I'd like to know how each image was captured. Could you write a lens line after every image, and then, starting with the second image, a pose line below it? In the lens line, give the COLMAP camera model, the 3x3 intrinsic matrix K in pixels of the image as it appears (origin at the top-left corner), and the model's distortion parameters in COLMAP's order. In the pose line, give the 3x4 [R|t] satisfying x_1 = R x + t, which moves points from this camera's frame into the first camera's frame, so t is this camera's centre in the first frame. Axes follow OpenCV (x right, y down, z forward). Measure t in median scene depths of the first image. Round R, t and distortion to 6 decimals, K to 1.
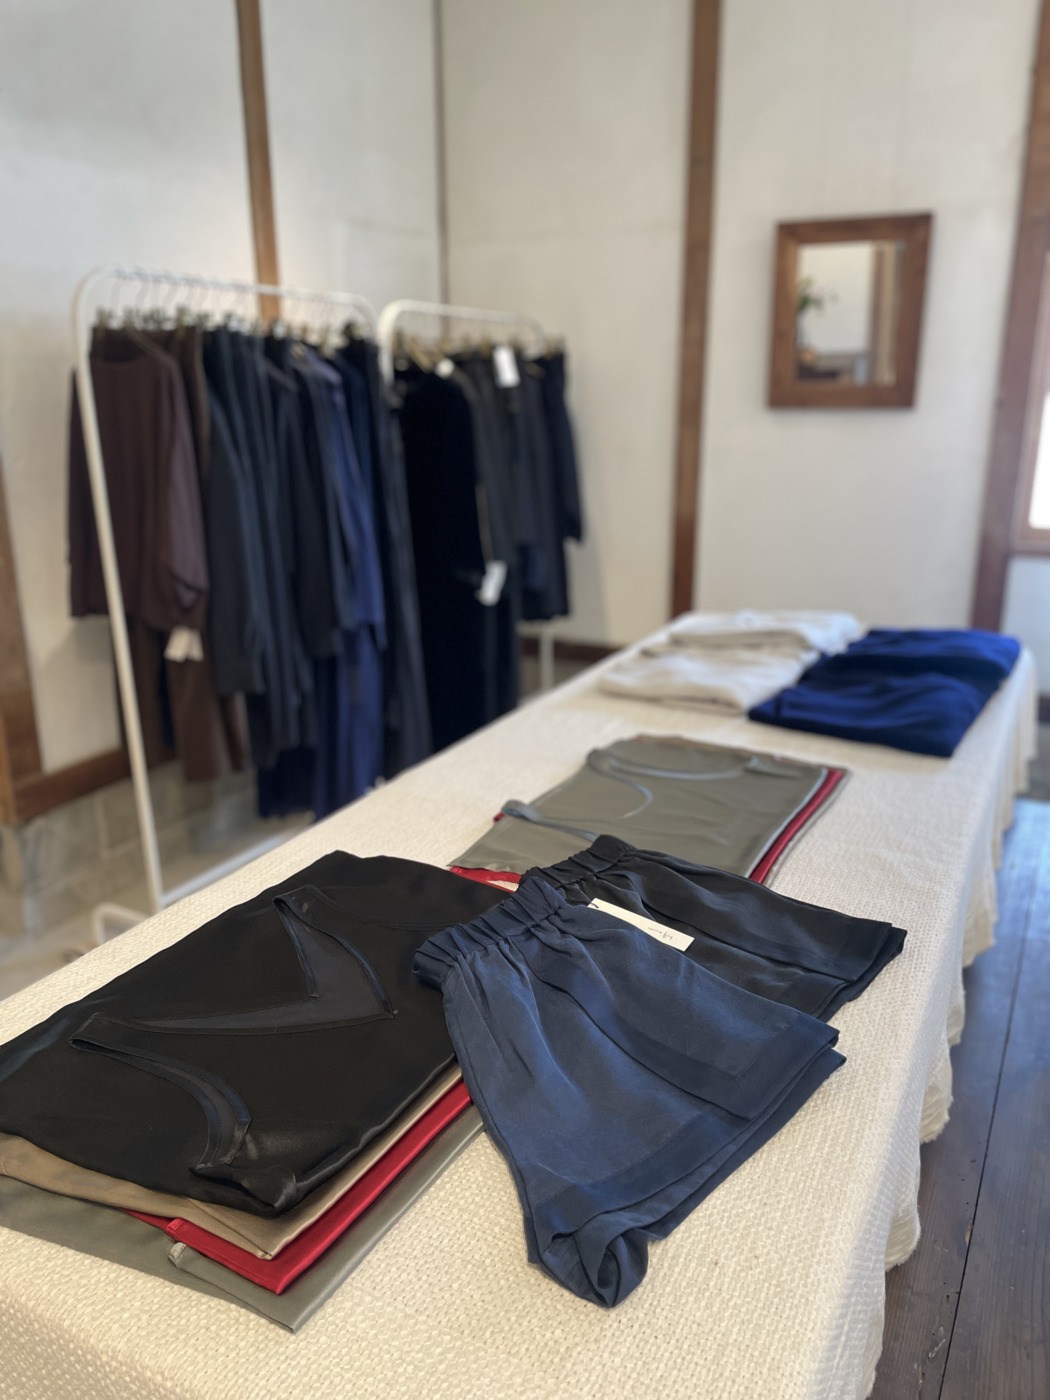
lens RADIAL K [[1068.2, 0, 521.2], [0, 1068.2, 700.1], [0, 0, 1]] dist [0.044369, -0.048751]
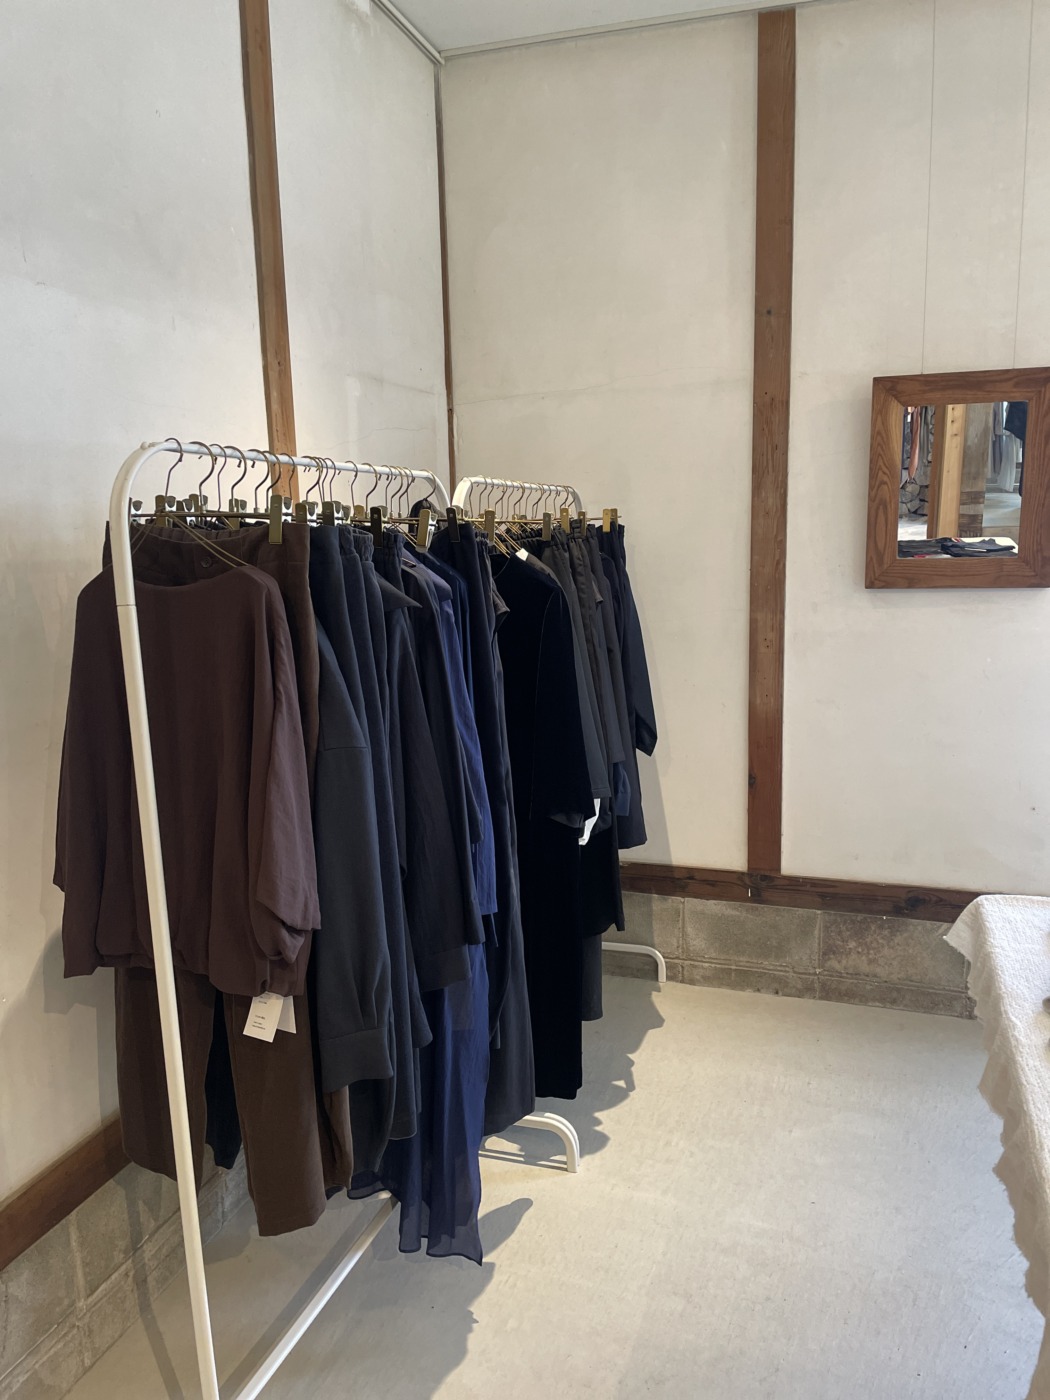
lens RADIAL K [[1068.2, 0, 528.3], [0, 1068.2, 698.8], [0, 0, 1]] dist [0.044369, -0.048751]
pose [[0.988503, -0.036592, 0.146706, -0.182344], [0.055273, 0.990571, -0.125356, -0.106370], [-0.140736, 0.132024, 0.981205, 0.248673]]
